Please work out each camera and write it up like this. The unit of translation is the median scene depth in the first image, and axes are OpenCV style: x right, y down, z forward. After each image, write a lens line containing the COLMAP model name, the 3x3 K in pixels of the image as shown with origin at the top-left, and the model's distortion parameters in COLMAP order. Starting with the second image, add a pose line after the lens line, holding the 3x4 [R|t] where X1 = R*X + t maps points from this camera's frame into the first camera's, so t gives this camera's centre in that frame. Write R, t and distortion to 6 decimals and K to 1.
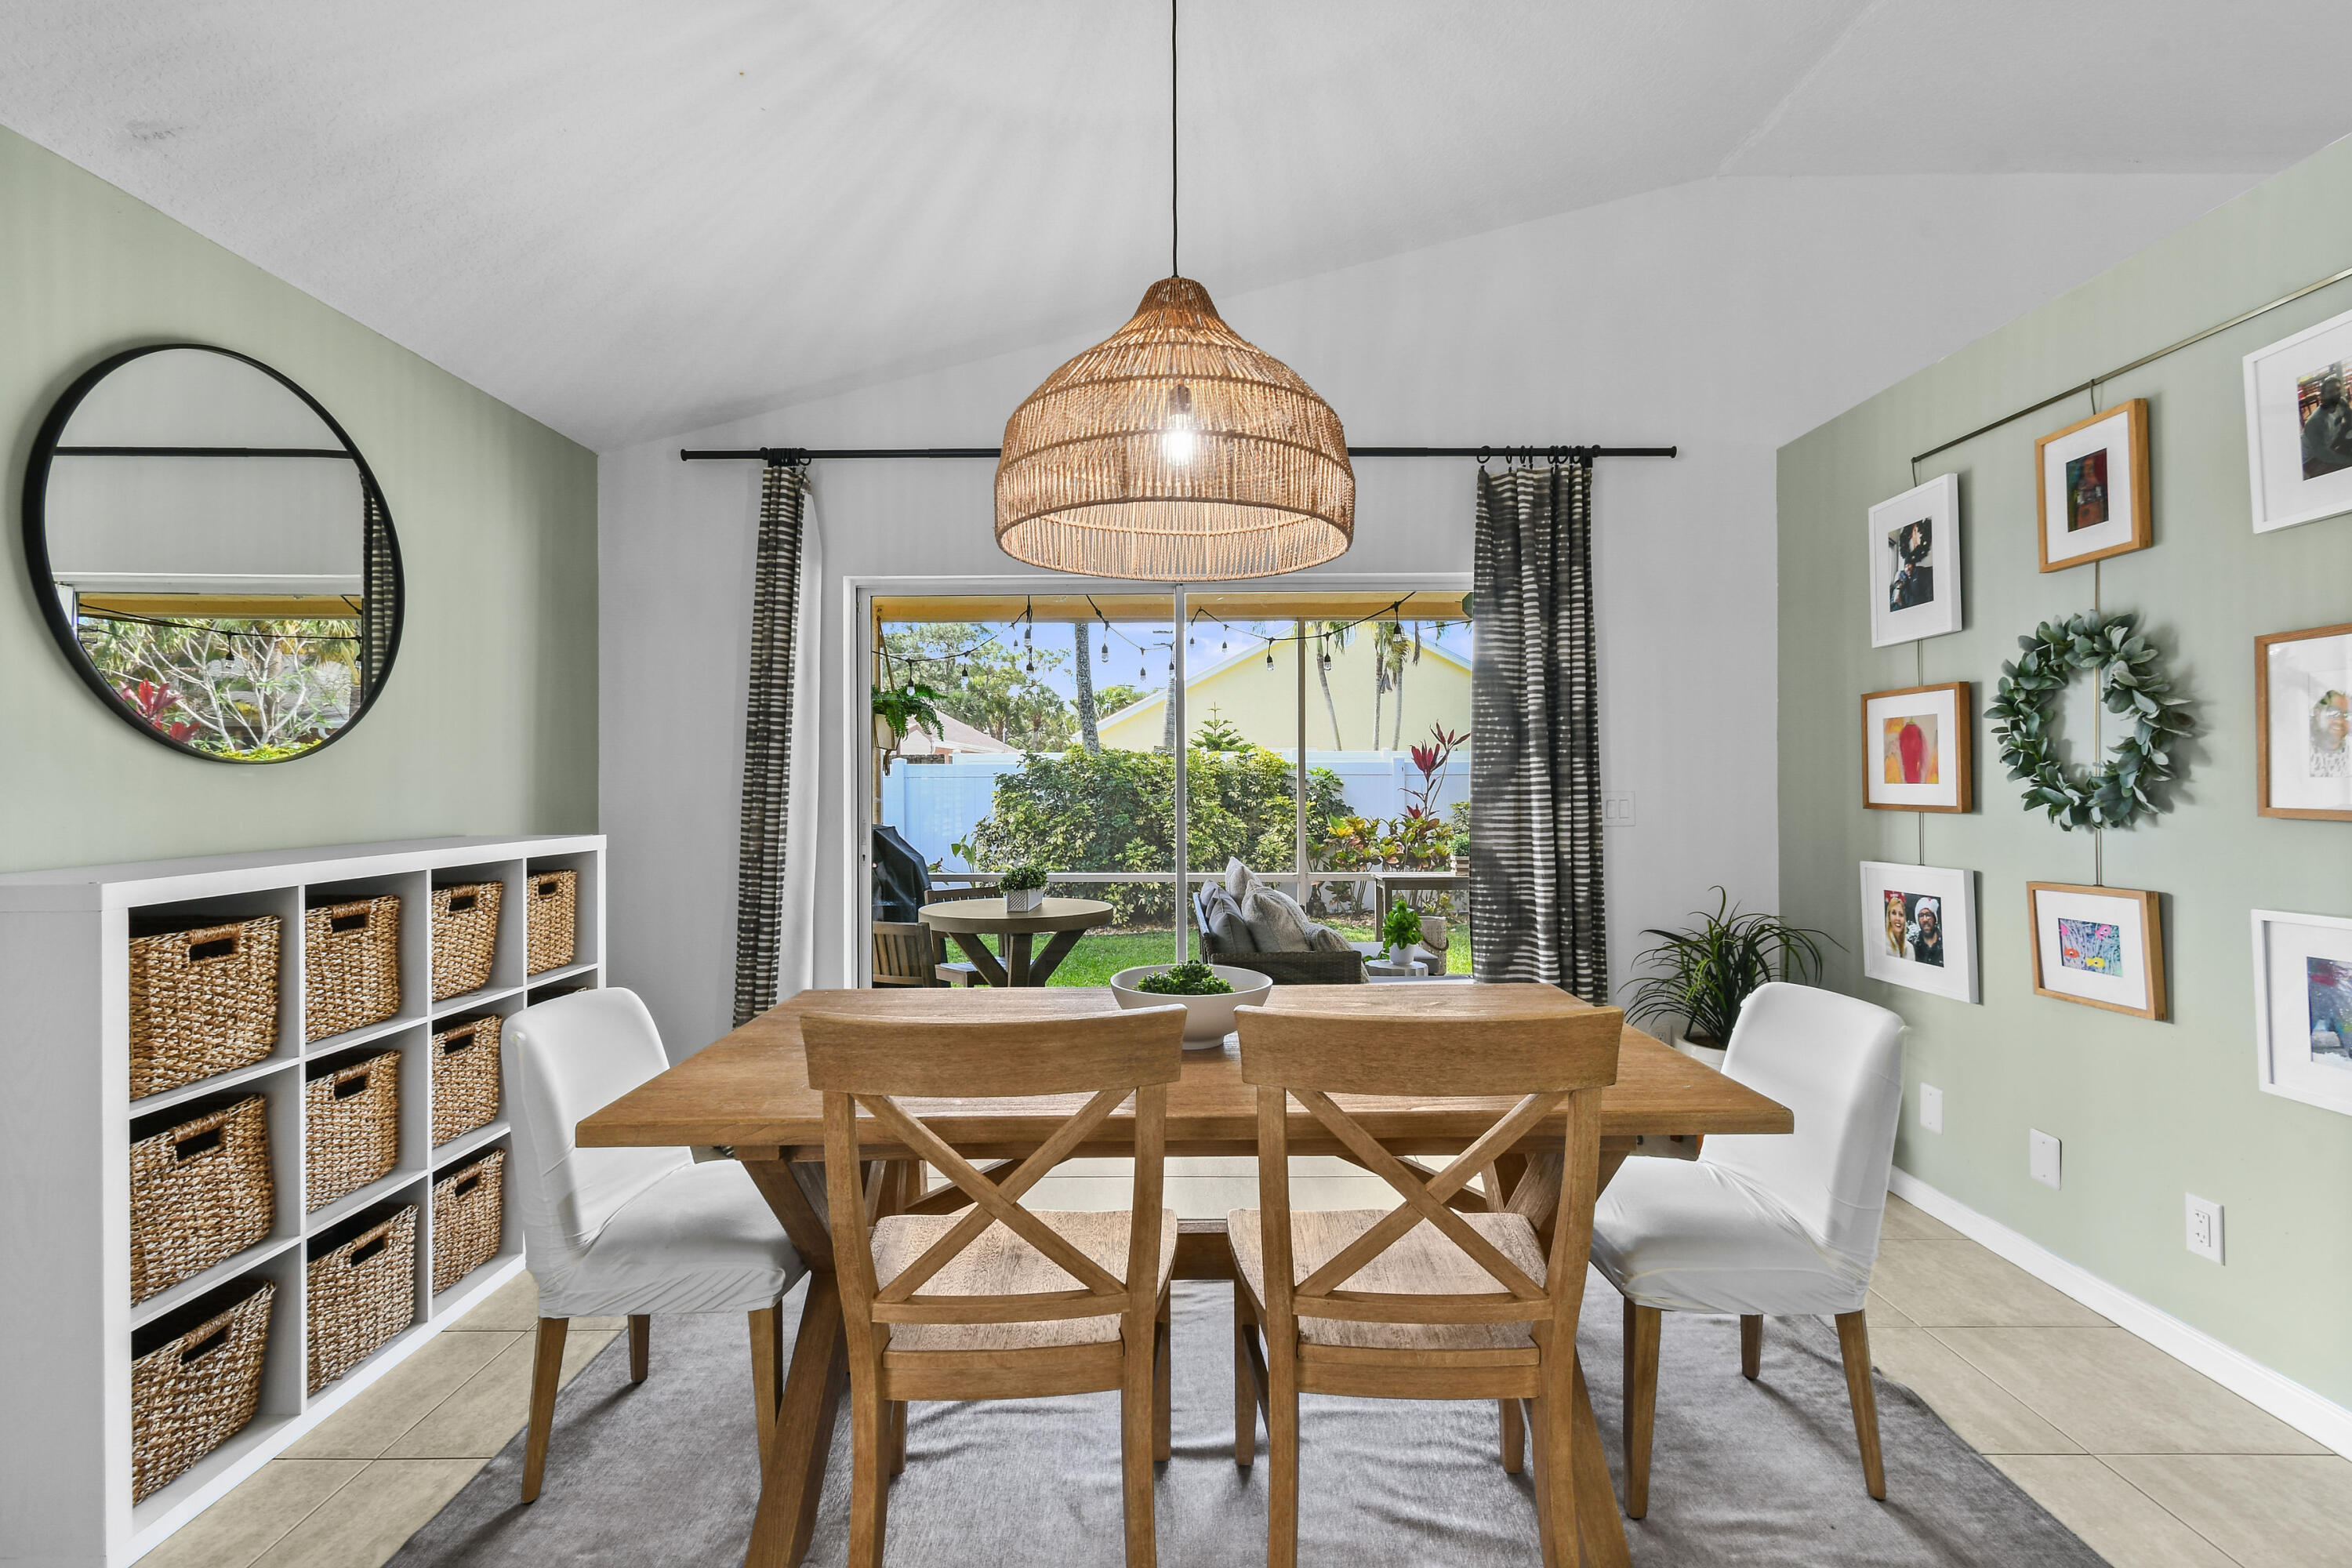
lens RADIAL K [[1041.3, 0, 1177.1], [0, 1041.3, 765.5], [0, 0, 1]] dist [0.004182, 0.000363]
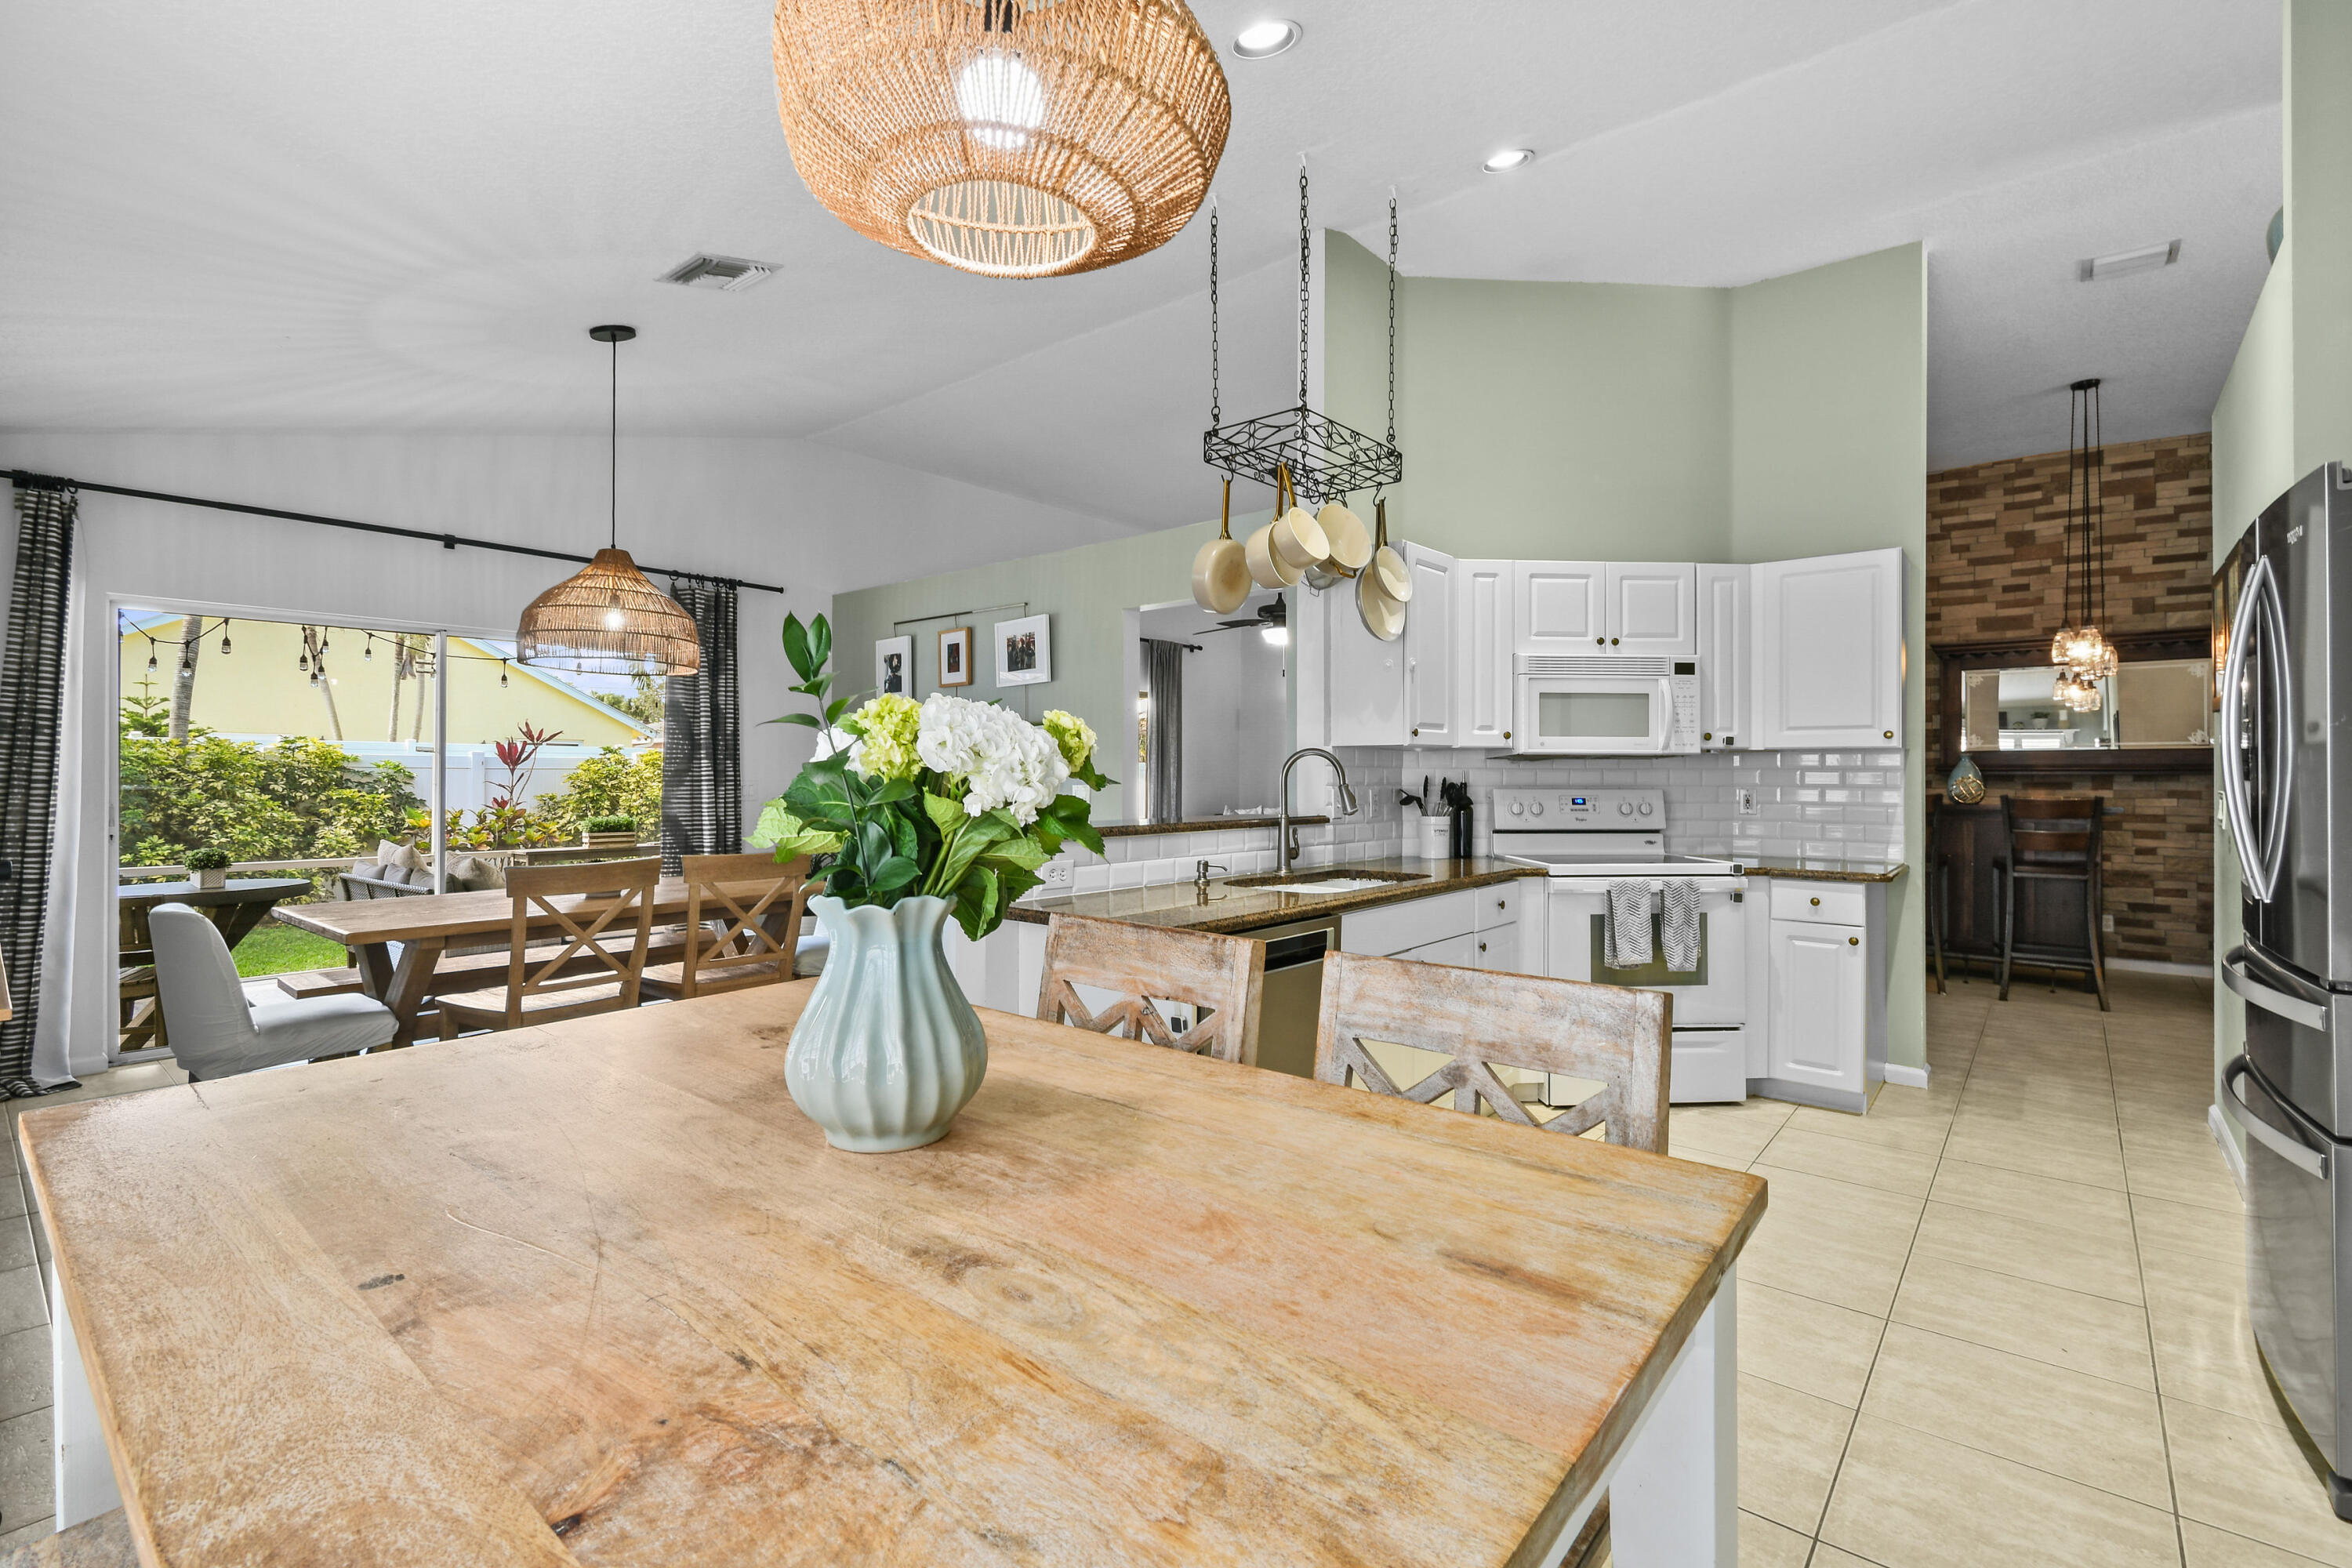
lens RADIAL K [[1041.3, 0, 1177.1], [0, 1041.3, 765.5], [0, 0, 1]] dist [0.004182, 0.000363]
pose [[0.633351, 0.012047, 0.773771, -0.476865], [-0.015432, 0.999877, -0.002935, -0.005775], [-0.773711, -0.010082, 0.633459, -0.664444]]
